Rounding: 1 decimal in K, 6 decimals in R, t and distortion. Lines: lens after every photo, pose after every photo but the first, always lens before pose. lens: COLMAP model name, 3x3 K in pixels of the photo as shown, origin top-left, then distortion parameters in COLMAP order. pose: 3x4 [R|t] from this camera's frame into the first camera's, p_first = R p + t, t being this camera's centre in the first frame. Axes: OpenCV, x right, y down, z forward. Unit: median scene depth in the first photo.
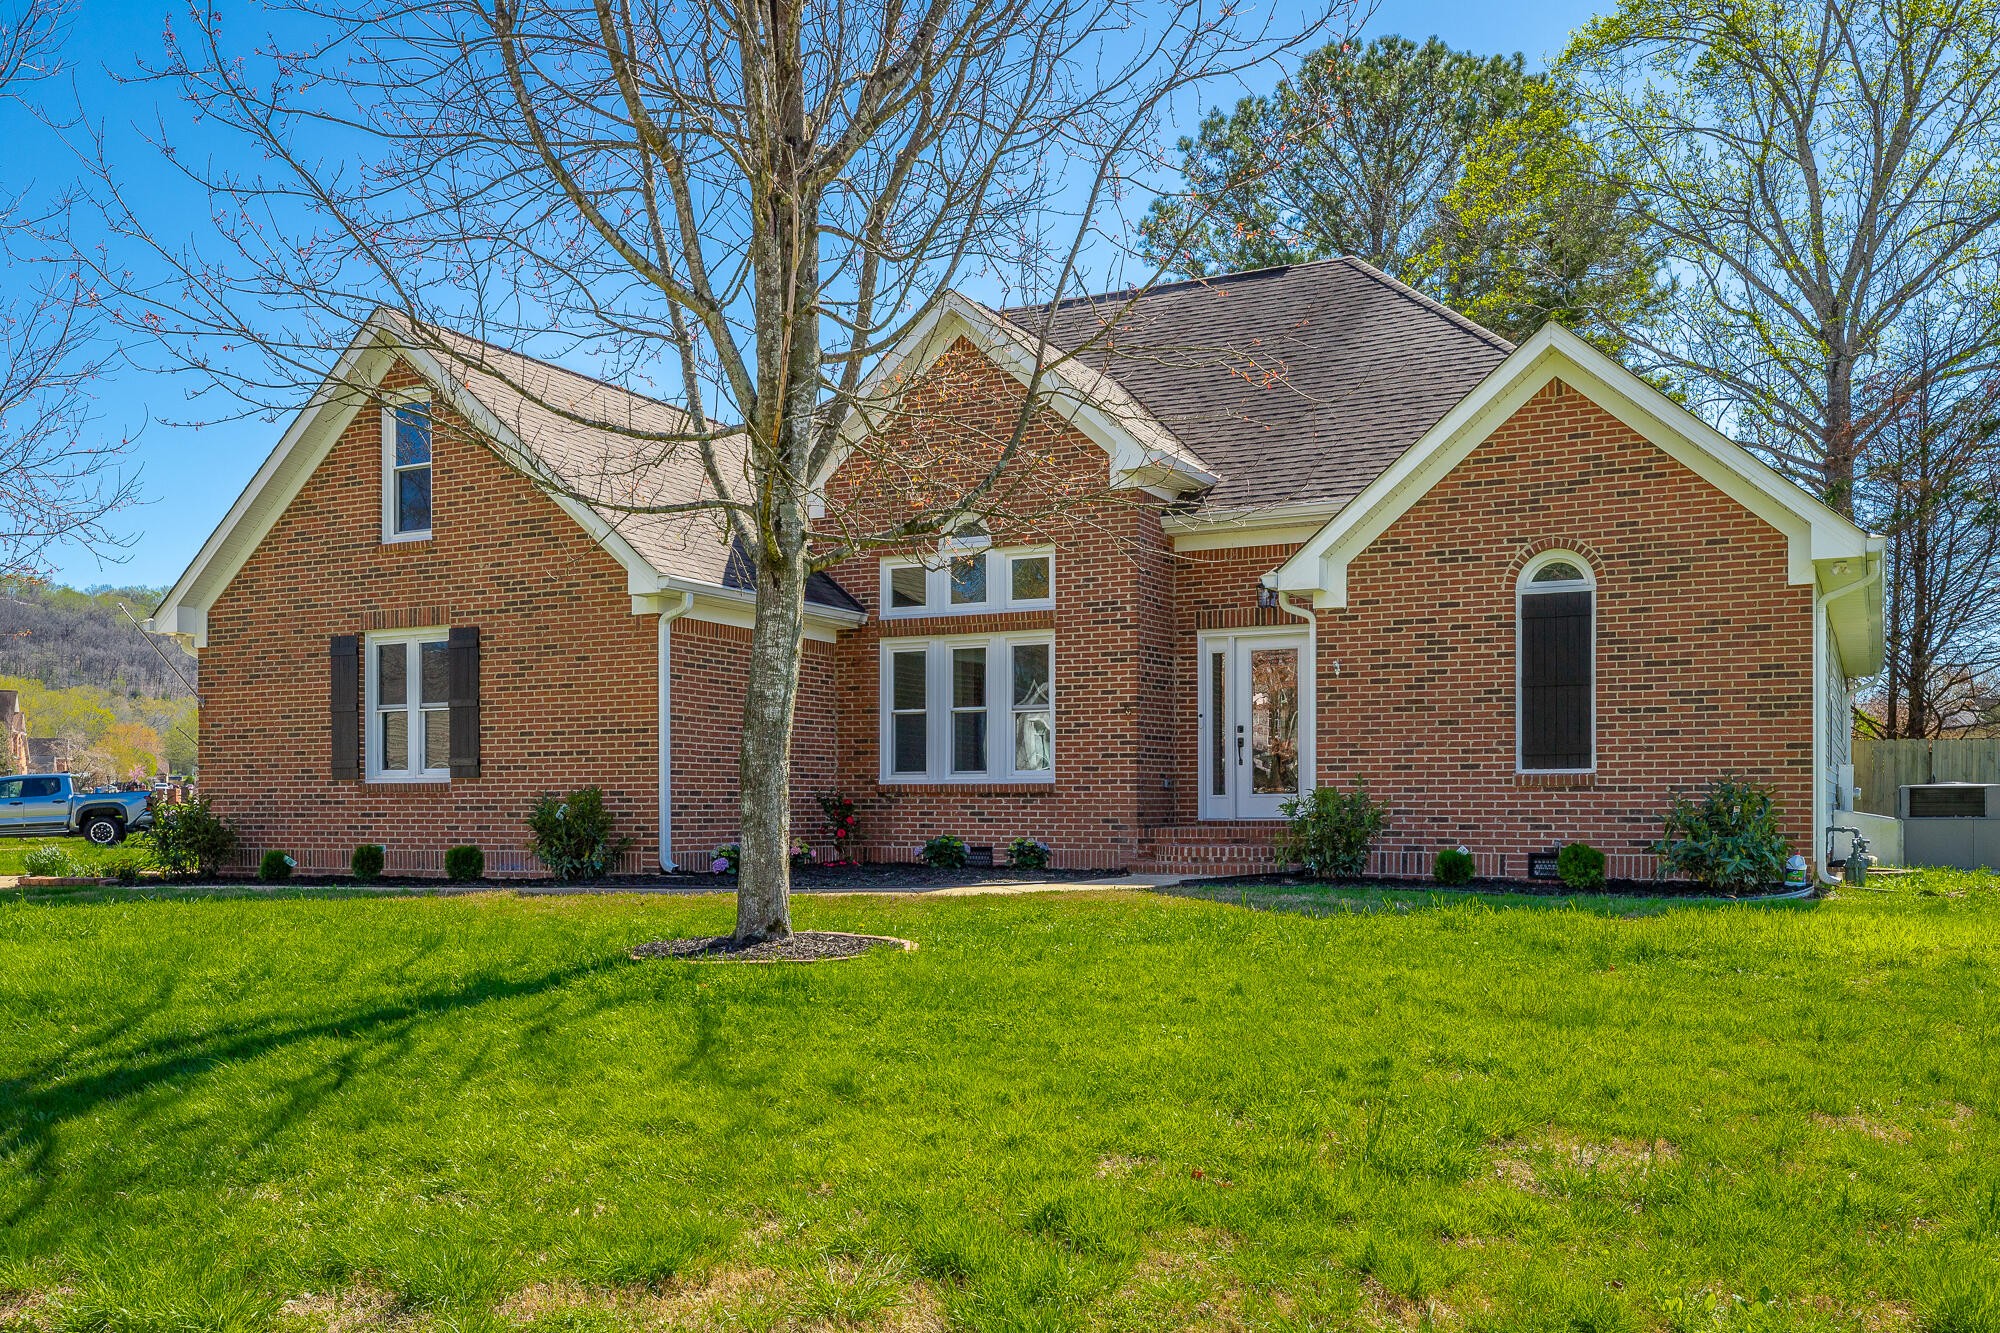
lens RADIAL K [[1756.5, 0, 1008.6], [0, 1756.5, 820.3], [0, 0, 1]] dist [-0.006947, 0.006442]
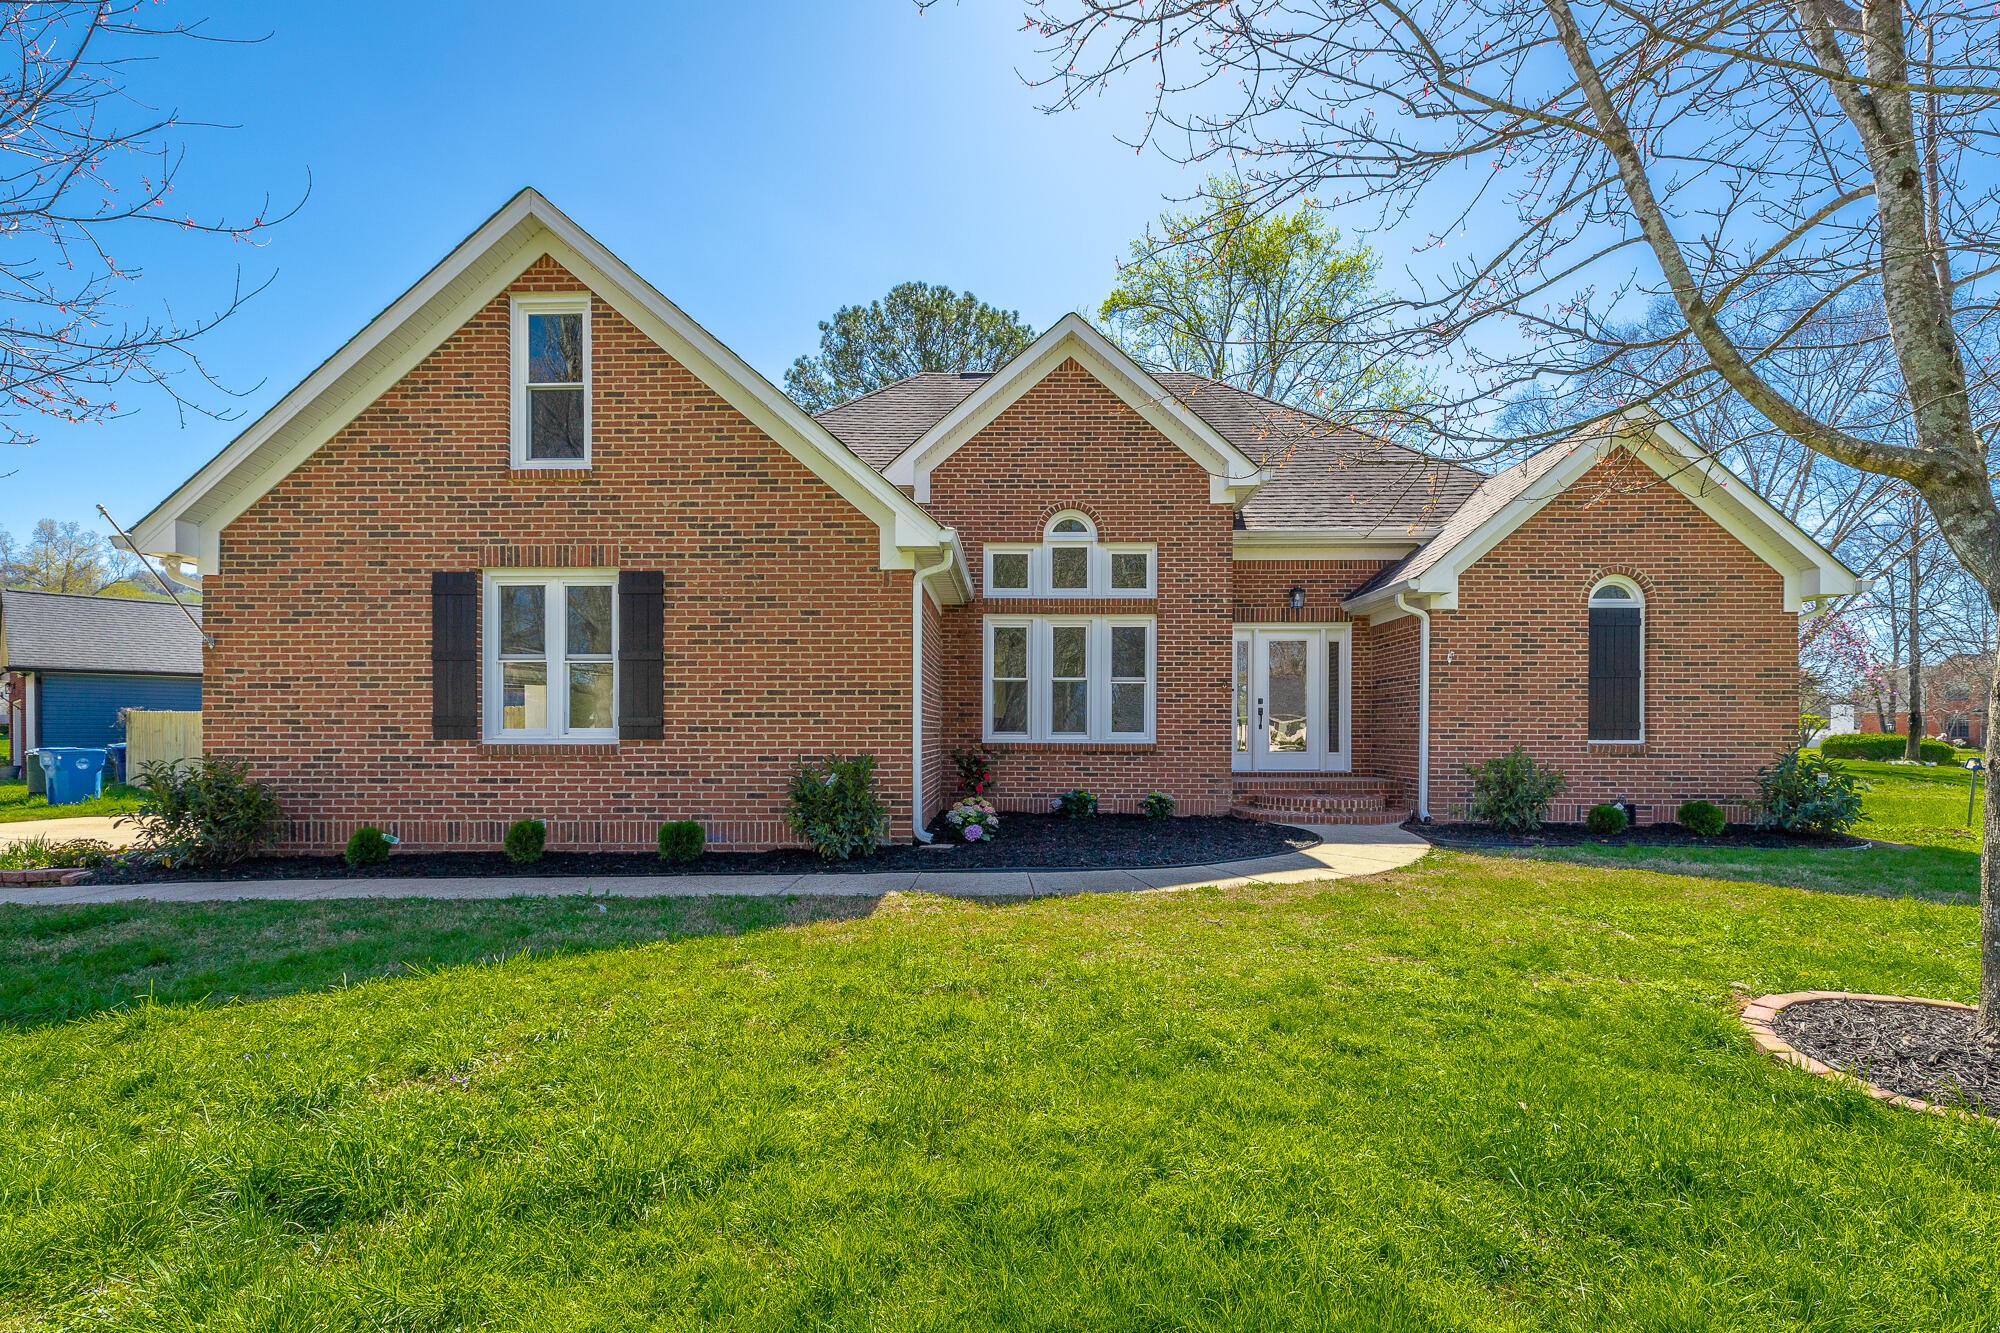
lens RADIAL K [[917.1, 0, 1000.7], [0, 917.1, 733.3], [0, 0, 1]] dist [0.001725, 0.000202]
pose [[0.895652, 0.004576, 0.444731, -0.407150], [-0.002649, 0.999984, -0.004954, -0.029299], [-0.444747, 0.003259, 0.895650, 0.576400]]
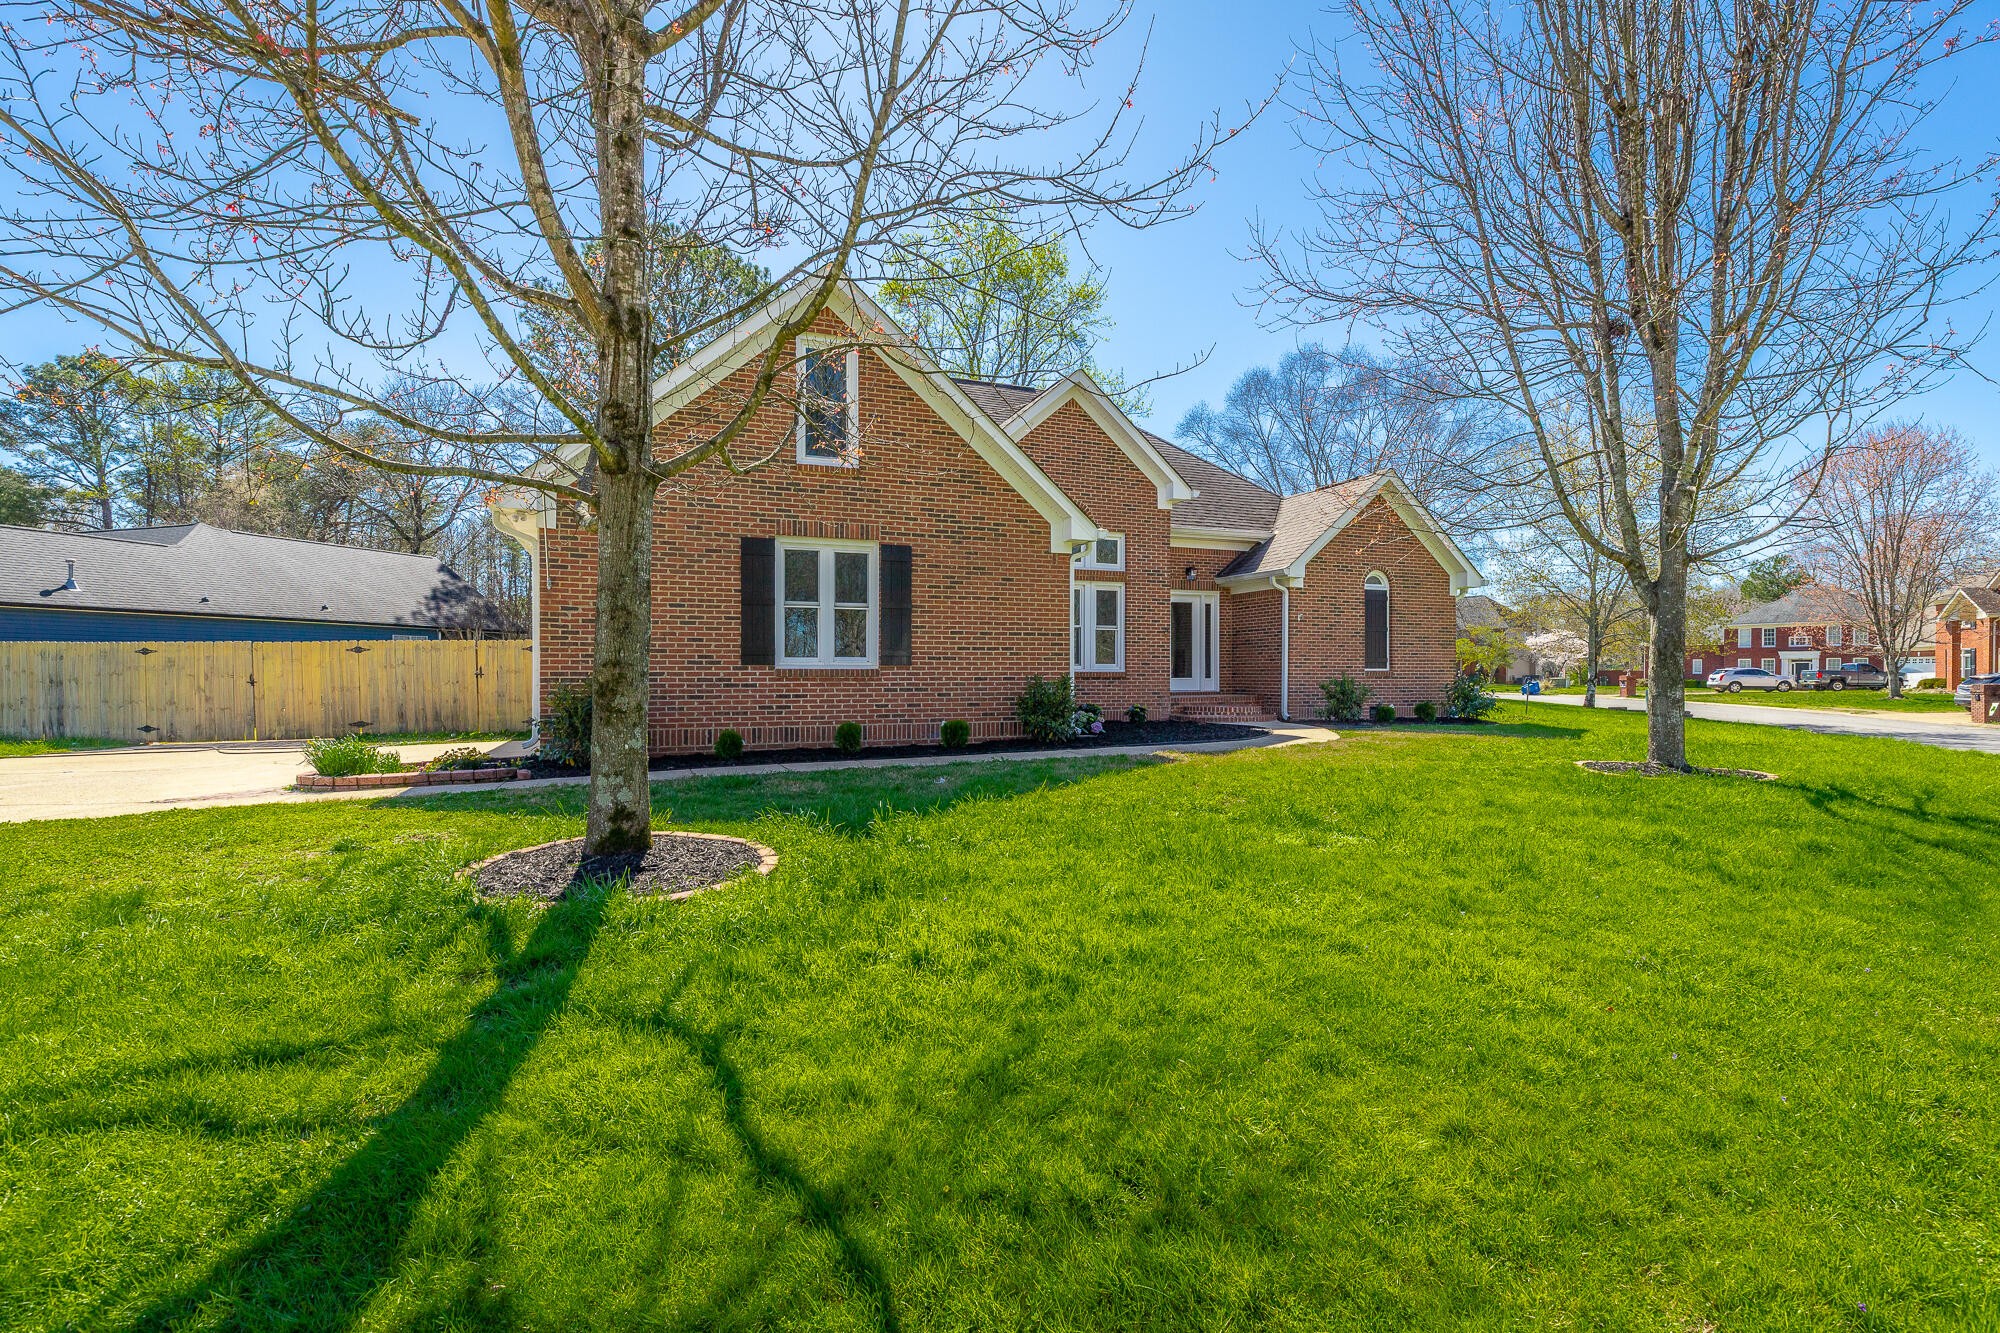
lens RADIAL K [[919.0, 0, 1000.0], [0, 919.0, 666.5], [0, 0, 1]] dist [0.000379, 0.000008]
pose [[0.646656, 0.009758, 0.762719, -0.875463], [0.001726, 0.999897, -0.014256, -0.015927], [-0.762780, 0.010535, 0.646572, 0.601078]]
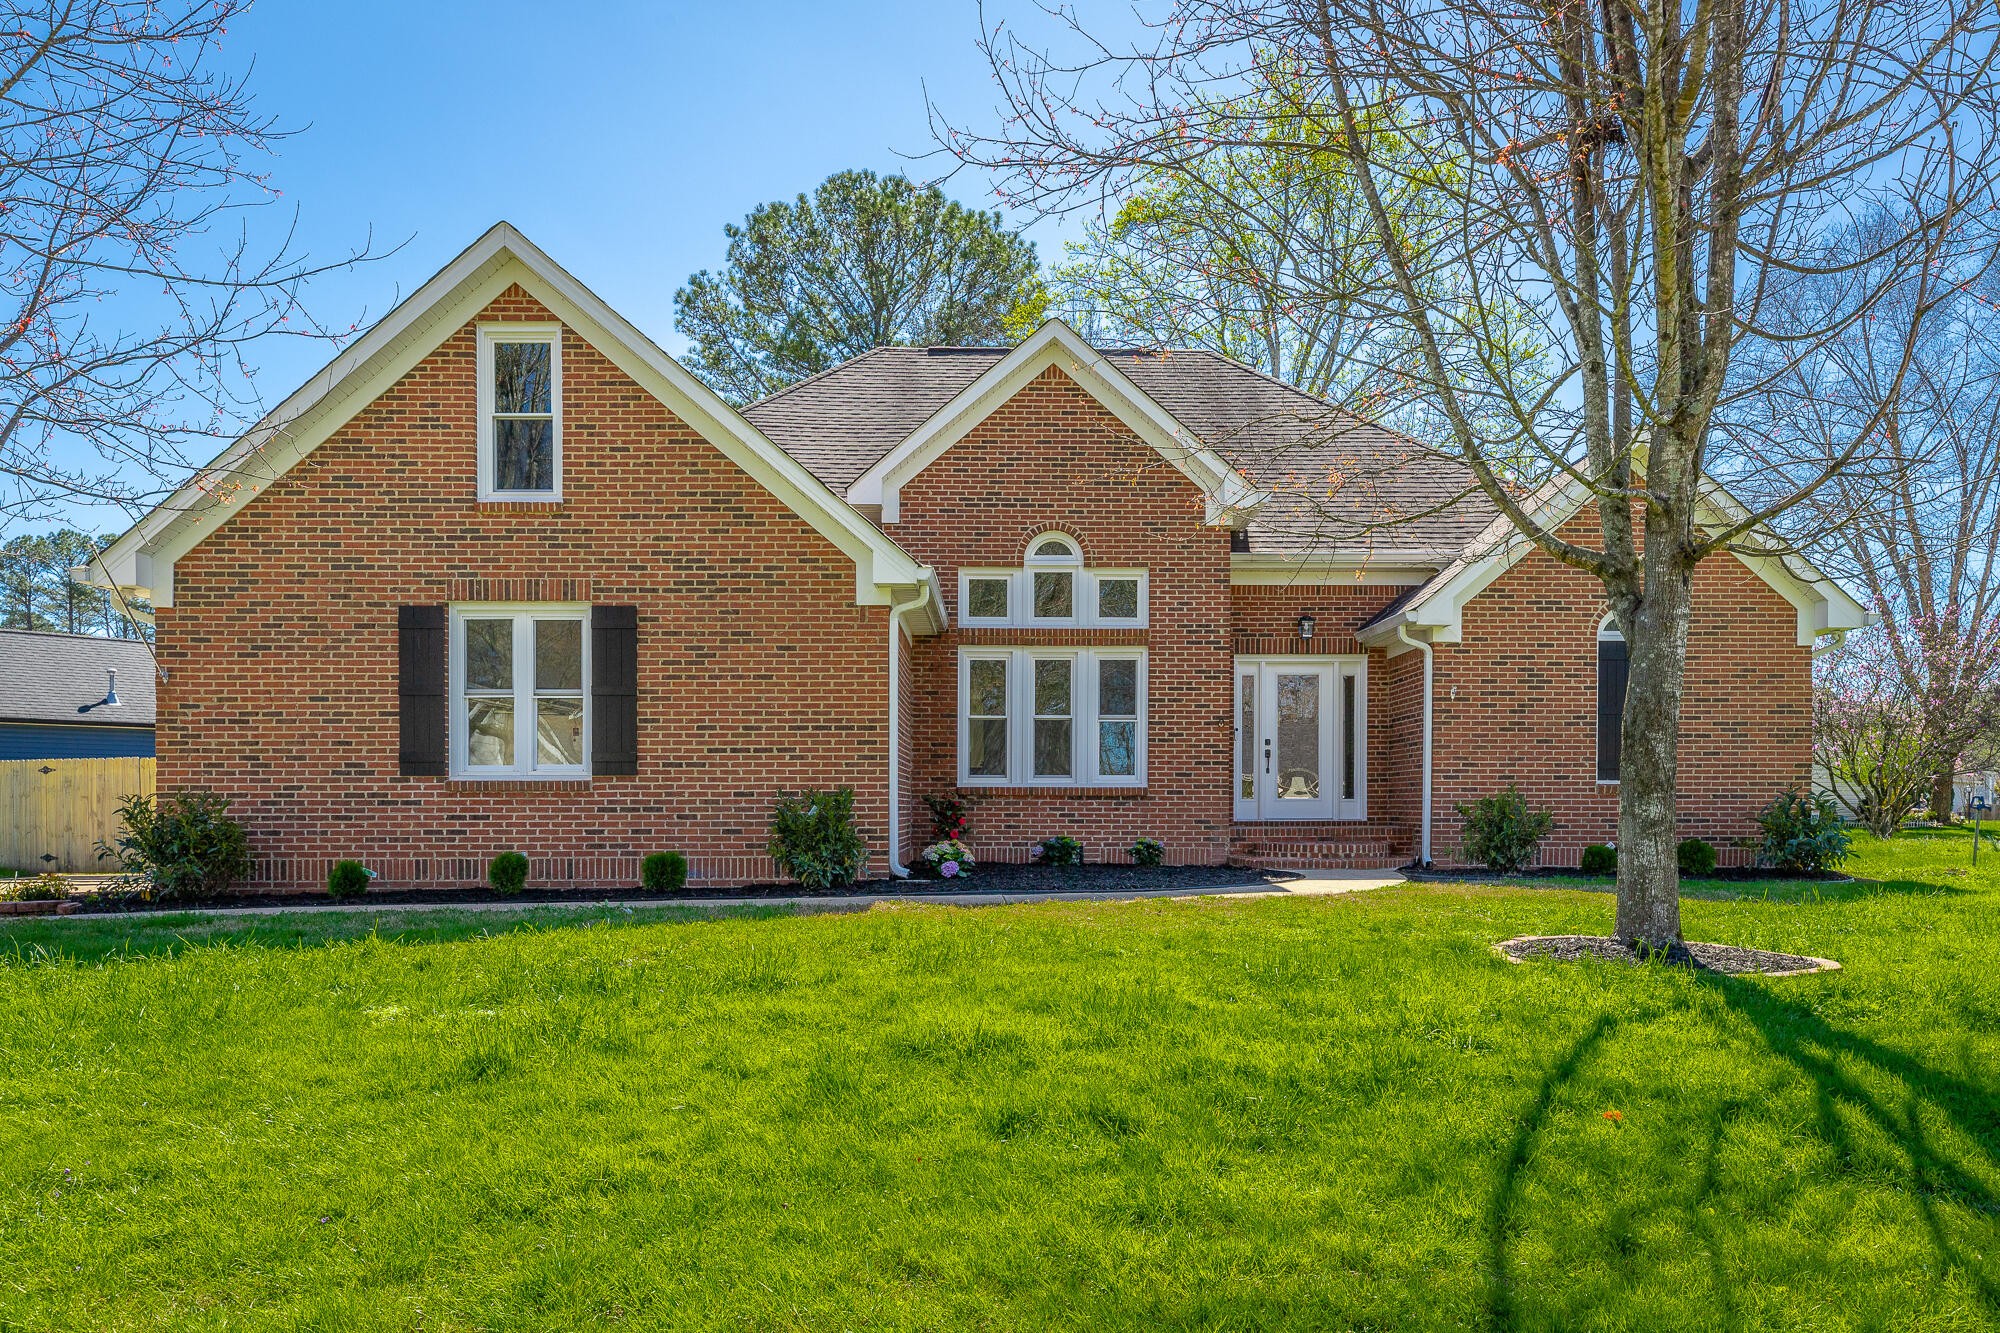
lens RADIAL K [[1396.5, 0, 1040.2], [0, 1396.5, 805.3], [0, 0, 1]] dist [0.006220, -0.000324]
pose [[0.875464, 0.003259, 0.483273, -0.532611], [0.000147, 0.999975, -0.007010, -0.004624], [-0.483283, 0.006208, 0.875442, 0.321004]]
